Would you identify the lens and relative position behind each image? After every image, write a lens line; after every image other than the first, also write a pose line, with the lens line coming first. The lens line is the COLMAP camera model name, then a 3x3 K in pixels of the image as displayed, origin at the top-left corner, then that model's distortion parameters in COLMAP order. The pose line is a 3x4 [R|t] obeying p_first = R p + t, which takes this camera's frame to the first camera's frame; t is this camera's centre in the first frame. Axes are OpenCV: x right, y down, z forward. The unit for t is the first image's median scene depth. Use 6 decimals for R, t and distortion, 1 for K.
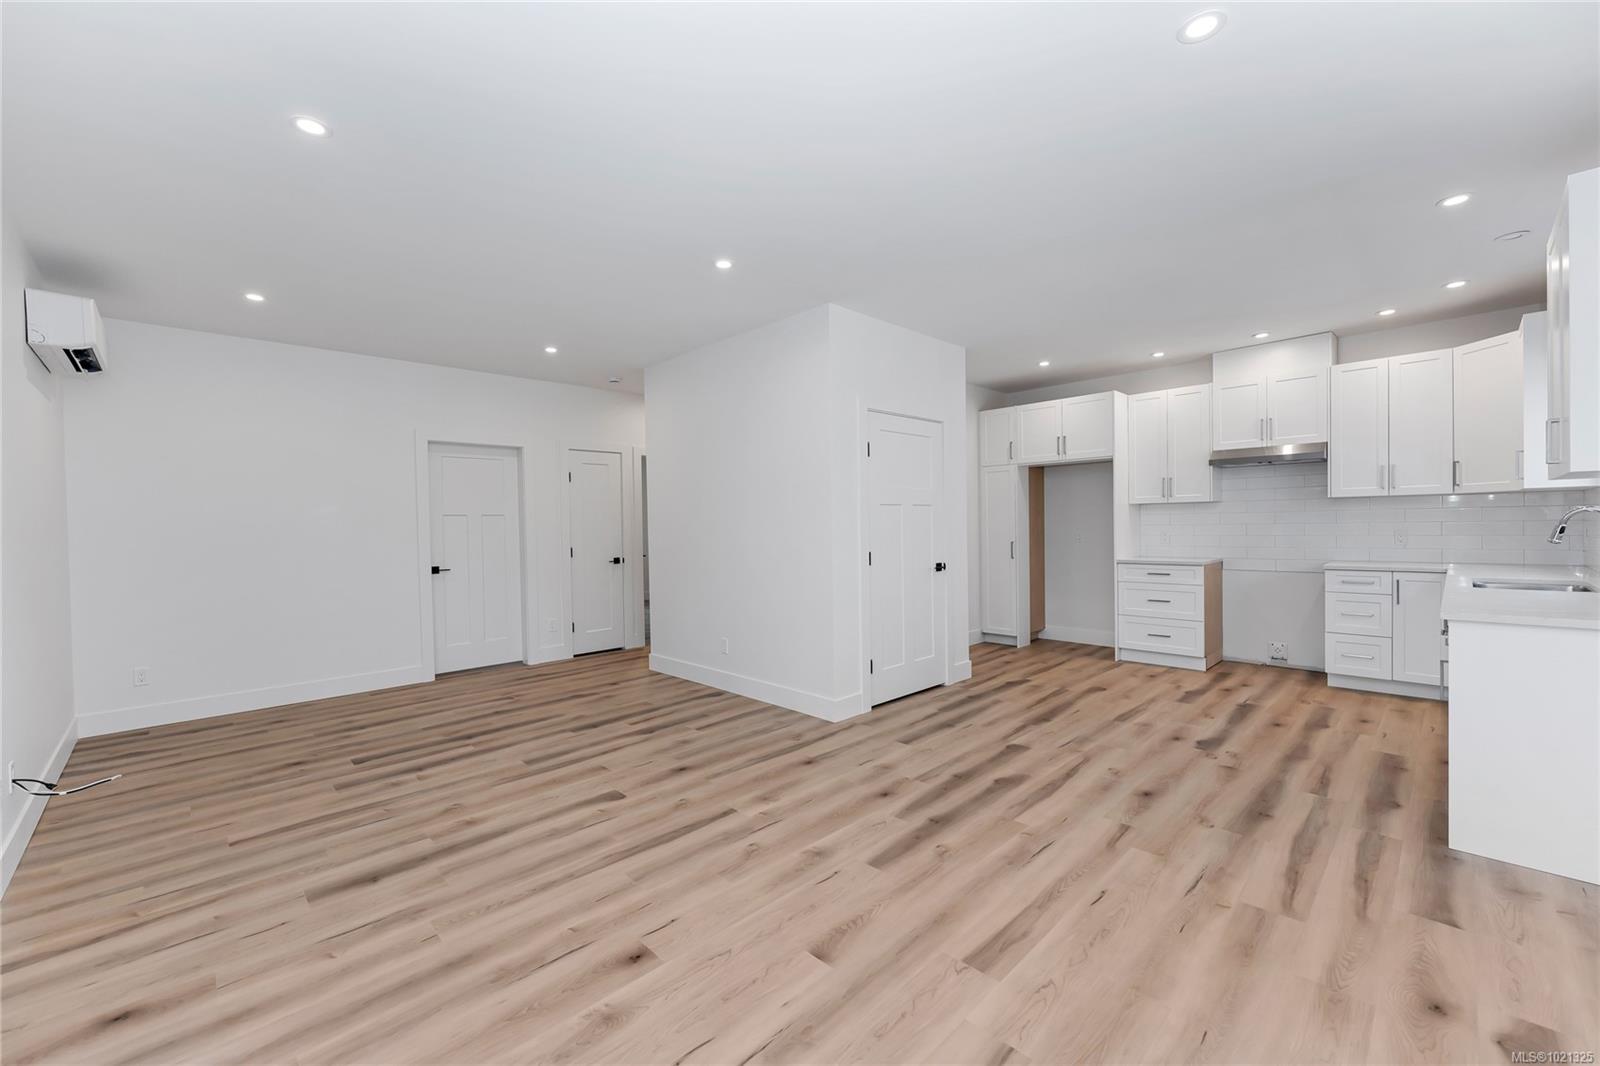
lens RADIAL K [[639.6, 0, 797.2], [0, 639.6, 534.4], [0, 0, 1]] dist [-0.002749, -0.000122]
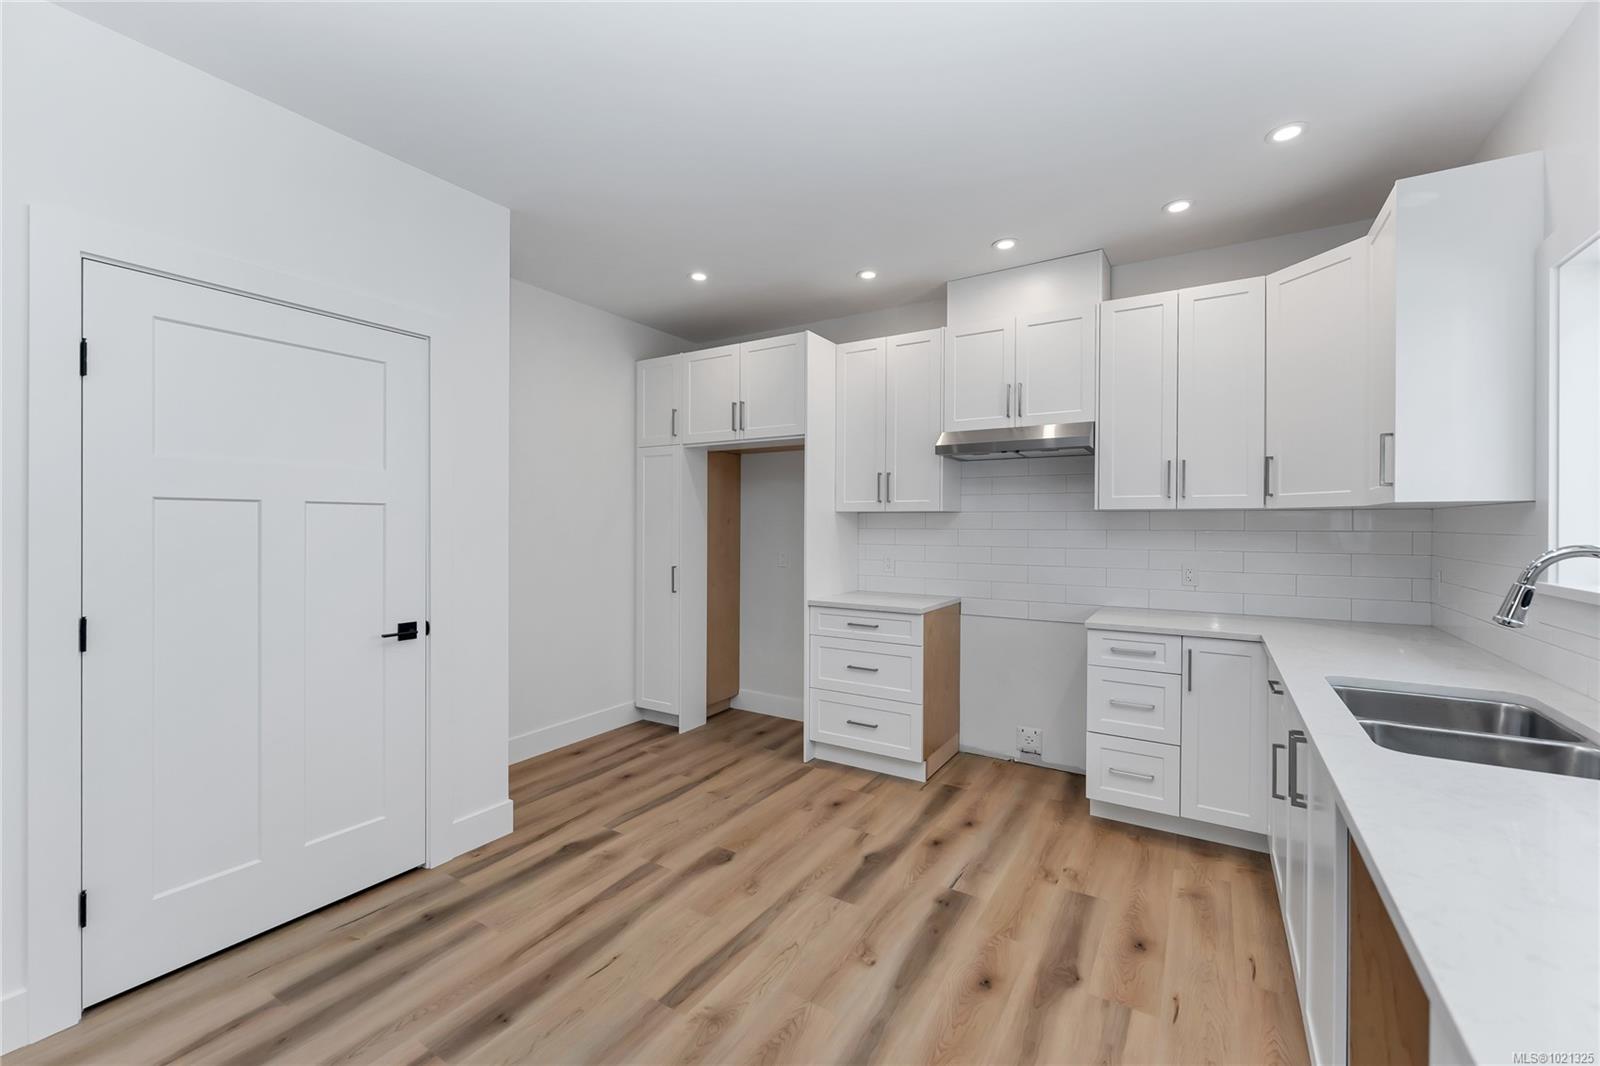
lens RADIAL K [[647.7, 0, 803.5], [0, 647.7, 529.2], [0, 0, 1]] dist [-0.000985, -0.000187]
pose [[0.969354, 0.019176, 0.244920, 0.476193], [-0.016661, 0.999785, -0.012338, -0.031247], [-0.245104, 0.007879, 0.969465, 0.540853]]
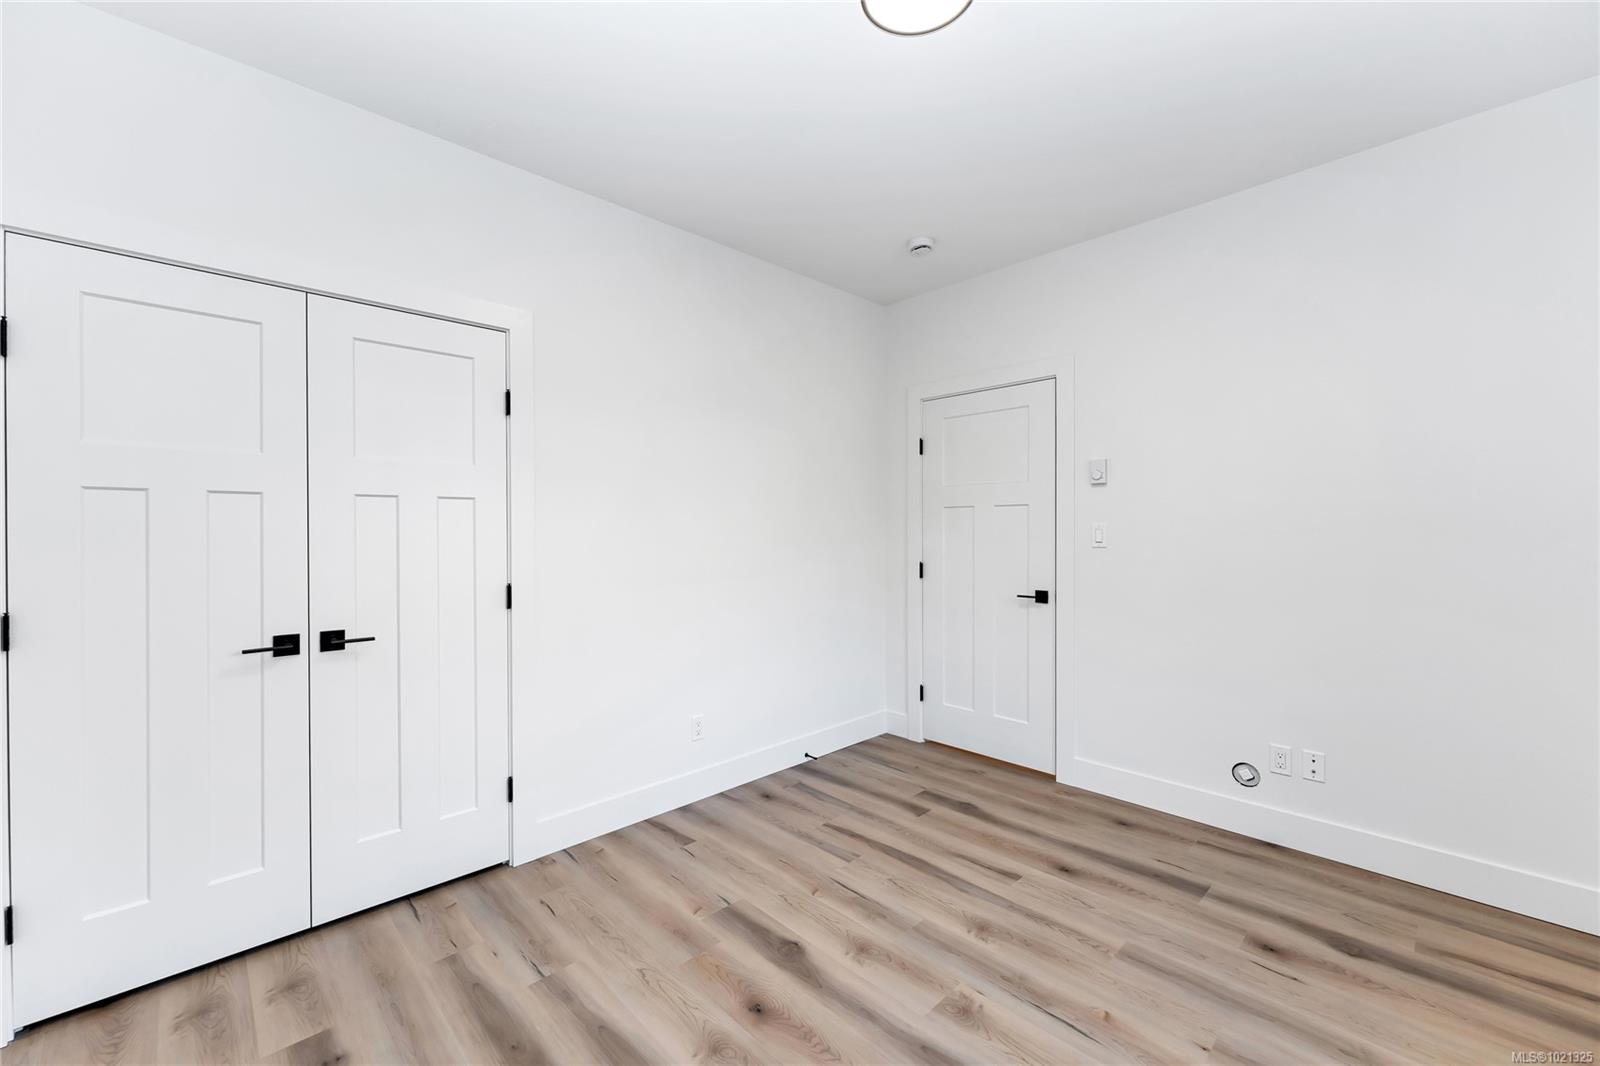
lens RADIAL K [[653.9, 0, 802.0], [0, 653.9, 520.0], [0, 0, 1]] dist [-0.000356, -0.000010]
pose [[0.999514, 0.021682, 0.022411, 0.651987], [-0.021358, 0.999666, -0.014585, -0.035500], [-0.022719, 0.014099, 0.999642, 0.700027]]
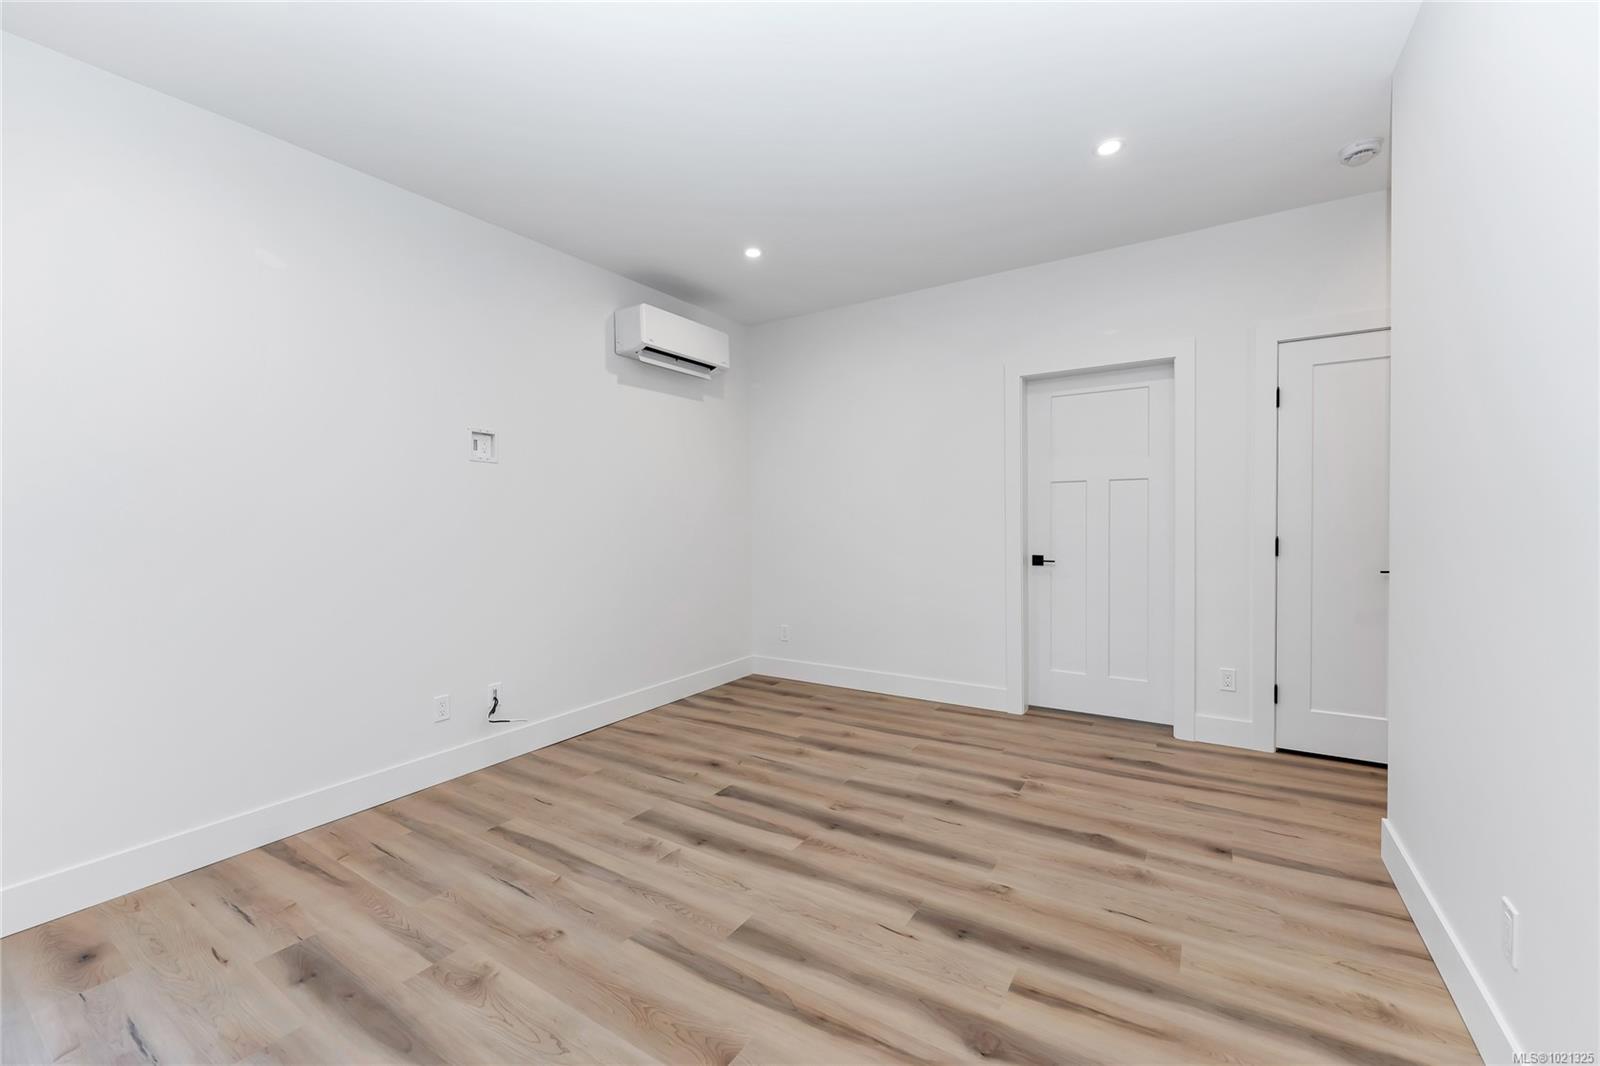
lens RADIAL K [[639.6, 0, 797.2], [0, 639.6, 534.4], [0, 0, 1]] dist [-0.002749, -0.000122]
pose [[0.225508, 0.039092, -0.973457, 0.083552], [-0.009622, 0.999235, 0.037899, 0.003987], [0.974194, 0.000820, 0.225711, 0.794704]]
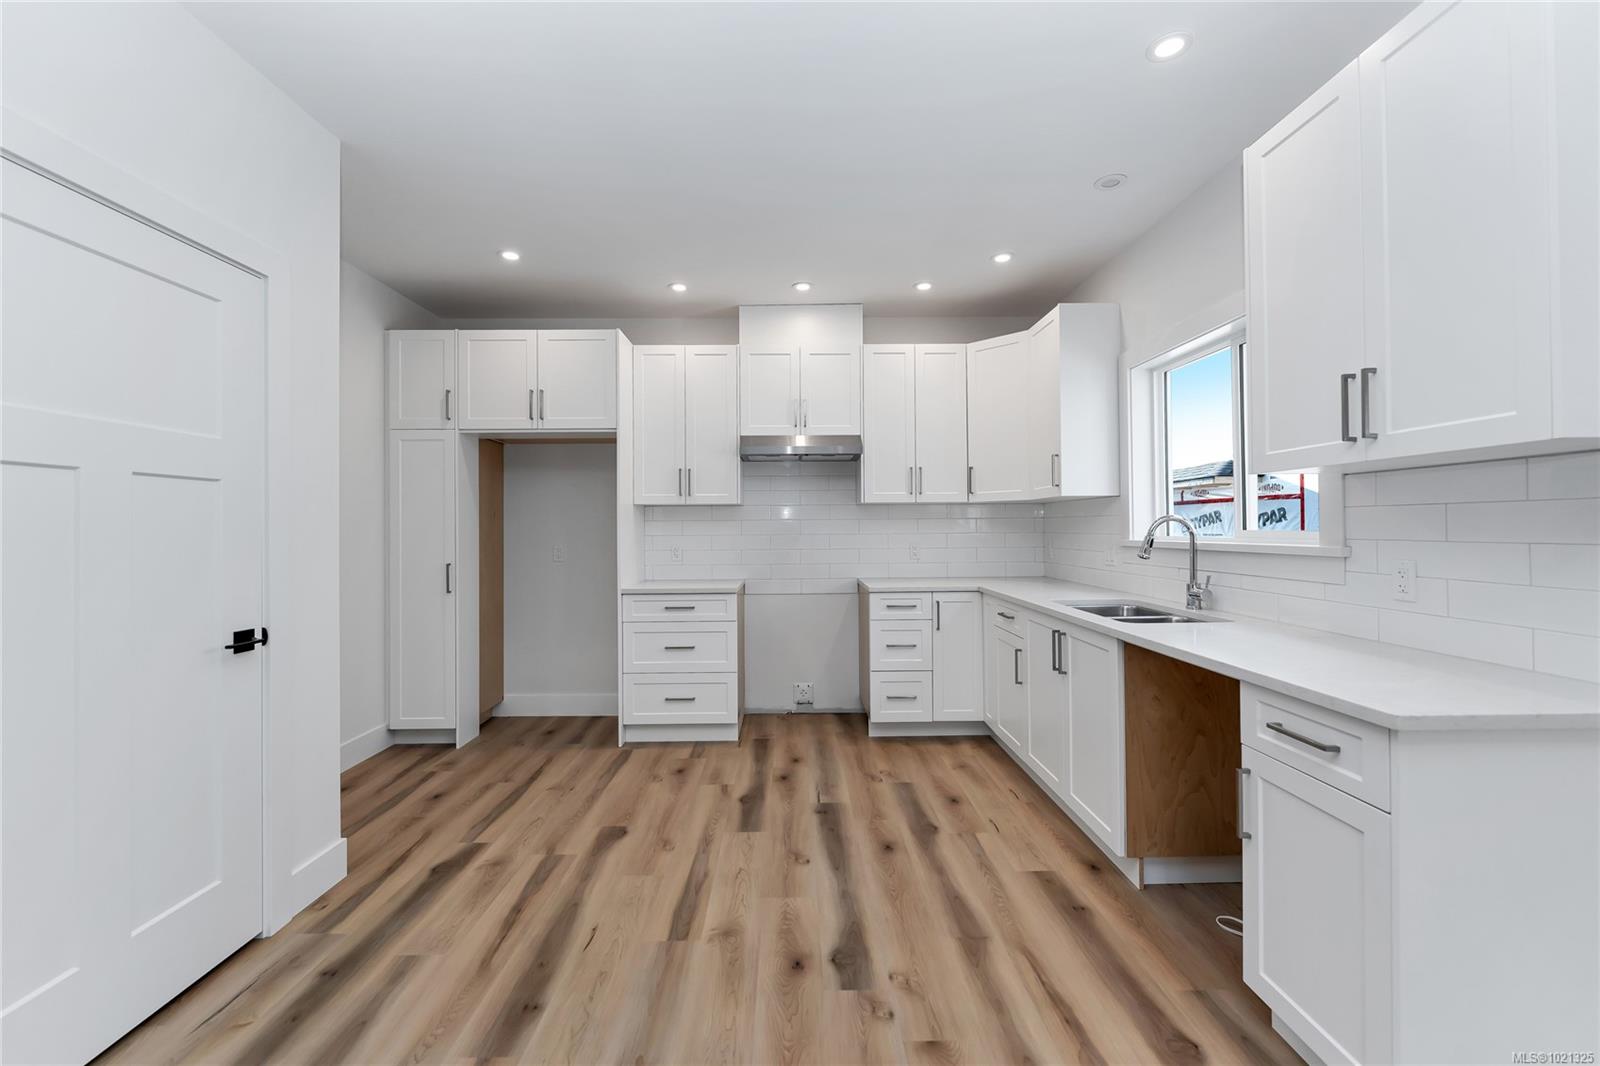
lens RADIAL K [[647.7, 0, 793.1], [0, 647.7, 525.3], [0, 0, 1]] dist [-0.000809, -0.000132]
pose [[0.689913, 0.016155, 0.723712, 0.202336], [0.007101, 0.999552, -0.029082, -0.006661], [-0.723857, 0.025203, 0.689489, 0.589727]]
